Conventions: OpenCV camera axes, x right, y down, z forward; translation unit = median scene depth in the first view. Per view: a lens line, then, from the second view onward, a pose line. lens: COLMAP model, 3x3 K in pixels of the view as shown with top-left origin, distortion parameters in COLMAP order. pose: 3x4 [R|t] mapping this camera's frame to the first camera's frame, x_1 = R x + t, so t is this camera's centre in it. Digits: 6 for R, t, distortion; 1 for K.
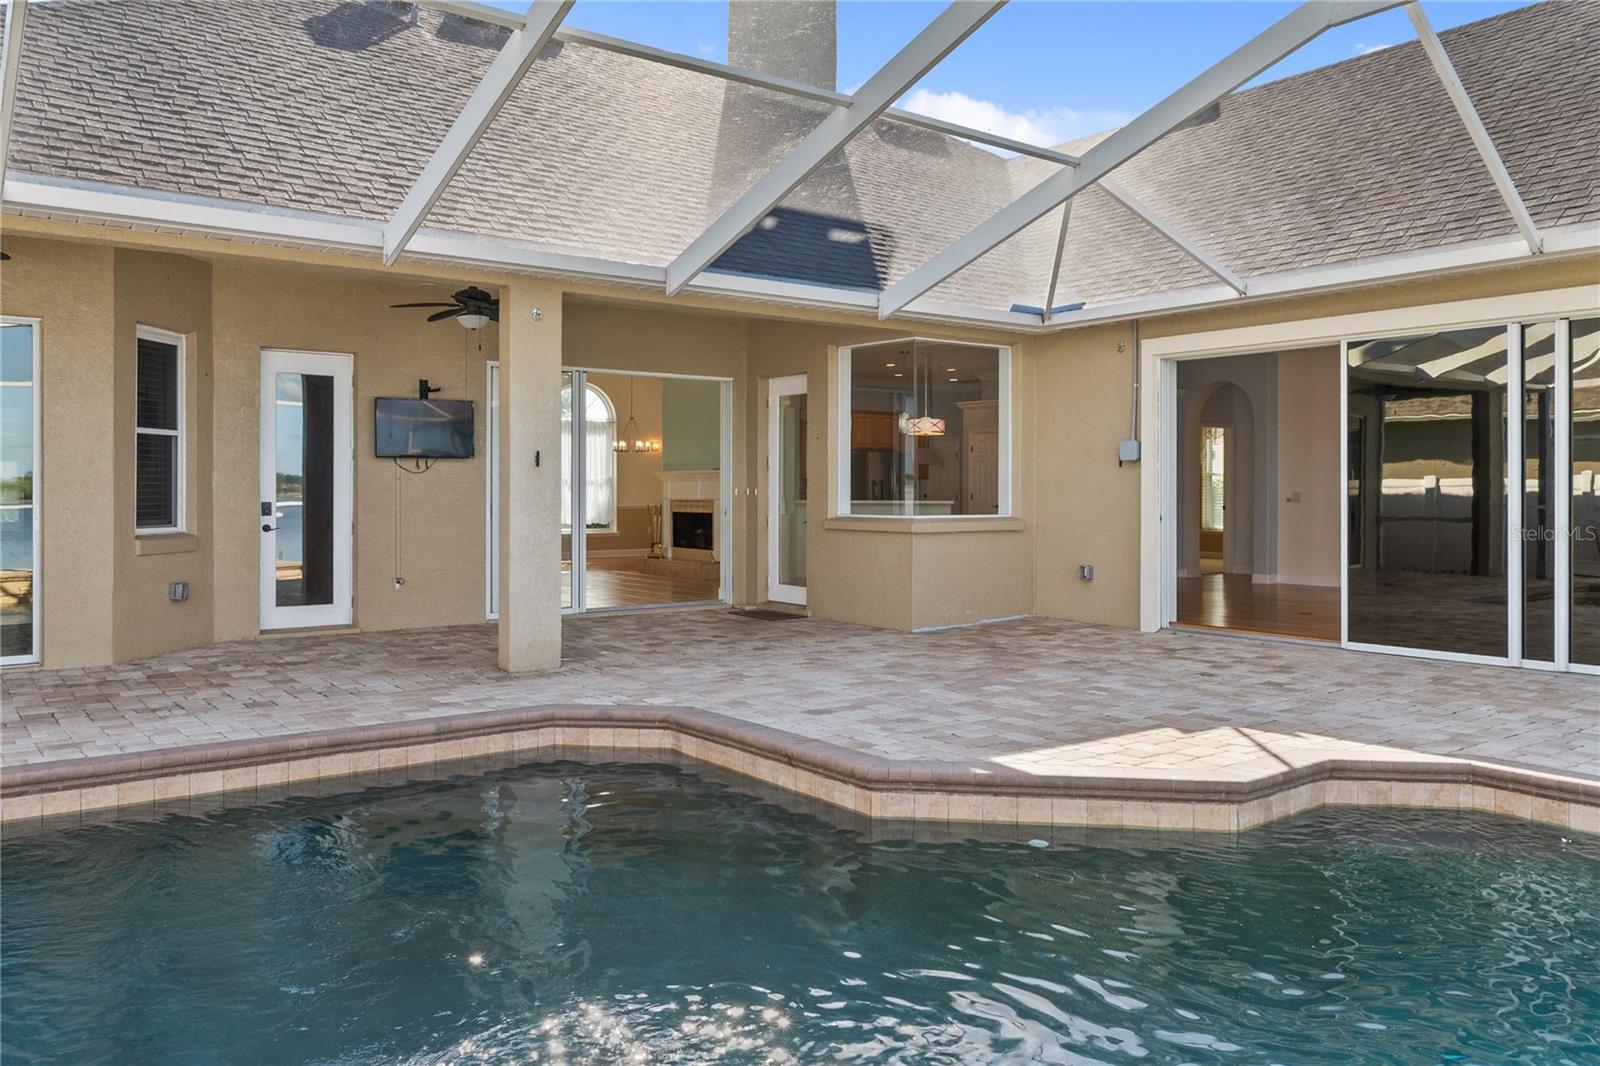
lens RADIAL K [[1163.5, 0, 809.1], [0, 1163.5, 518.8], [0, 0, 1]] dist [-0.001753, -0.003886]
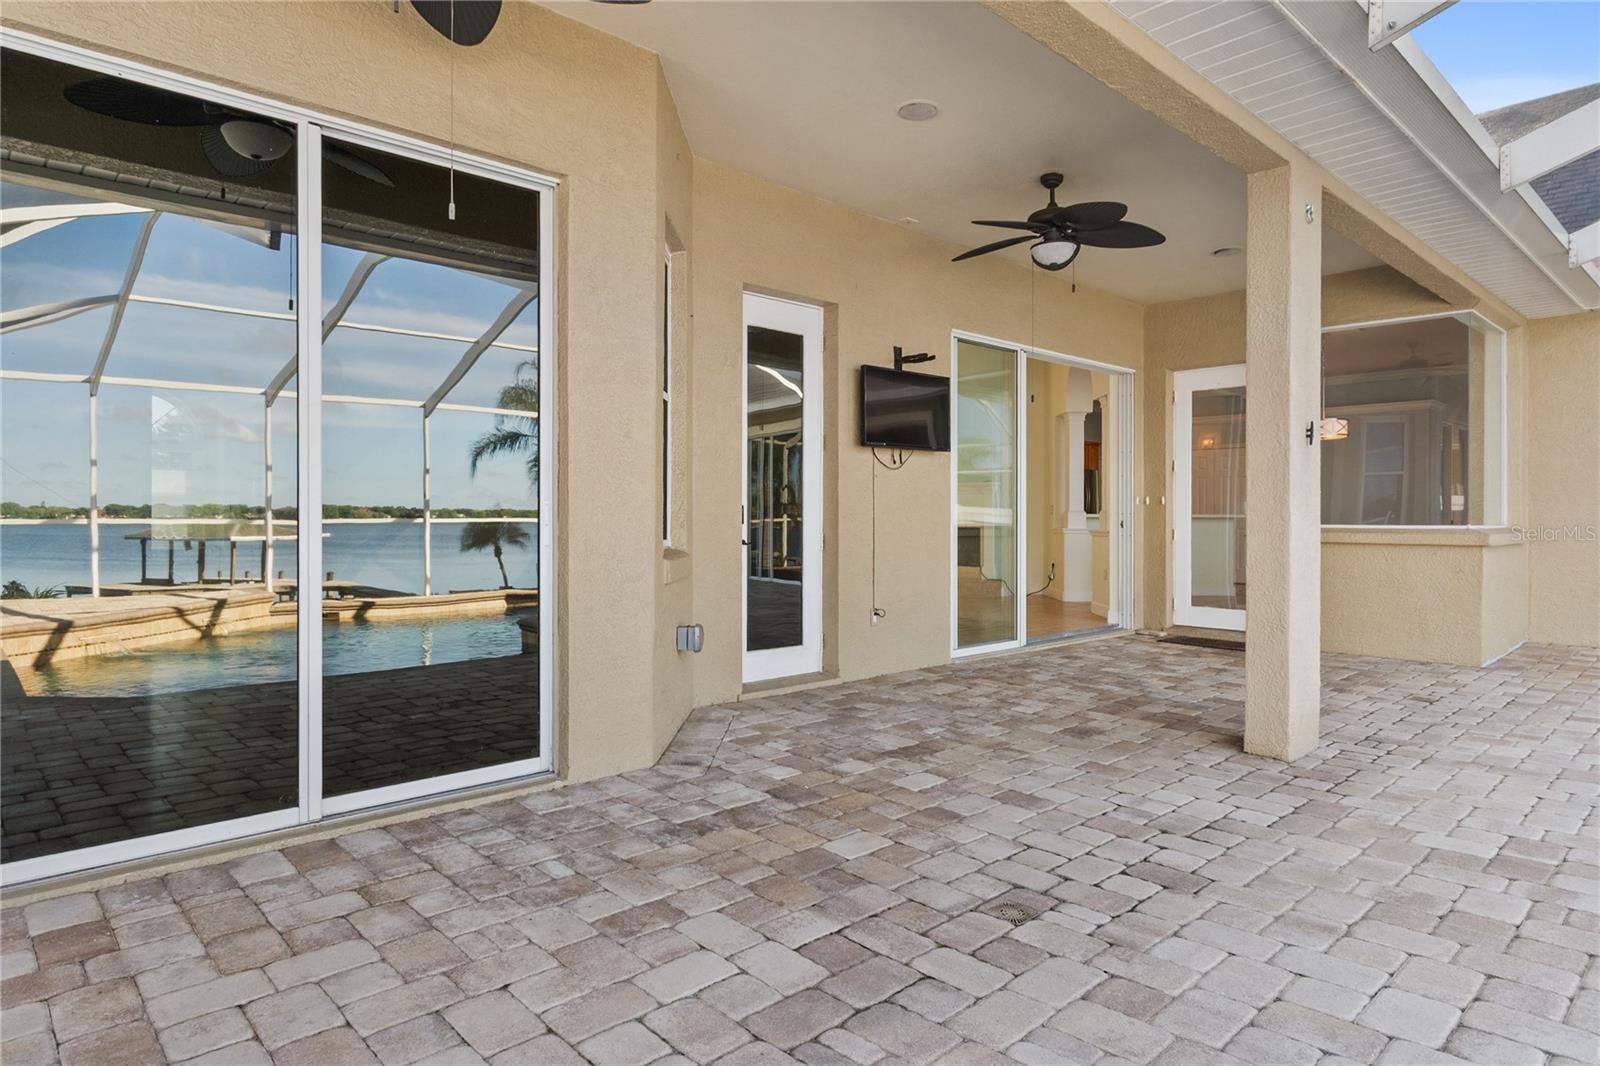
lens RADIAL K [[919.6, 0, 797.7], [0, 919.6, 531.2], [0, 0, 1]] dist [-0.026610, -0.002057]
pose [[0.994552, -0.004116, 0.104165, -0.462561], [0.005784, 0.999860, -0.015718, 0.010346], [-0.104086, 0.016234, 0.994436, 0.415881]]
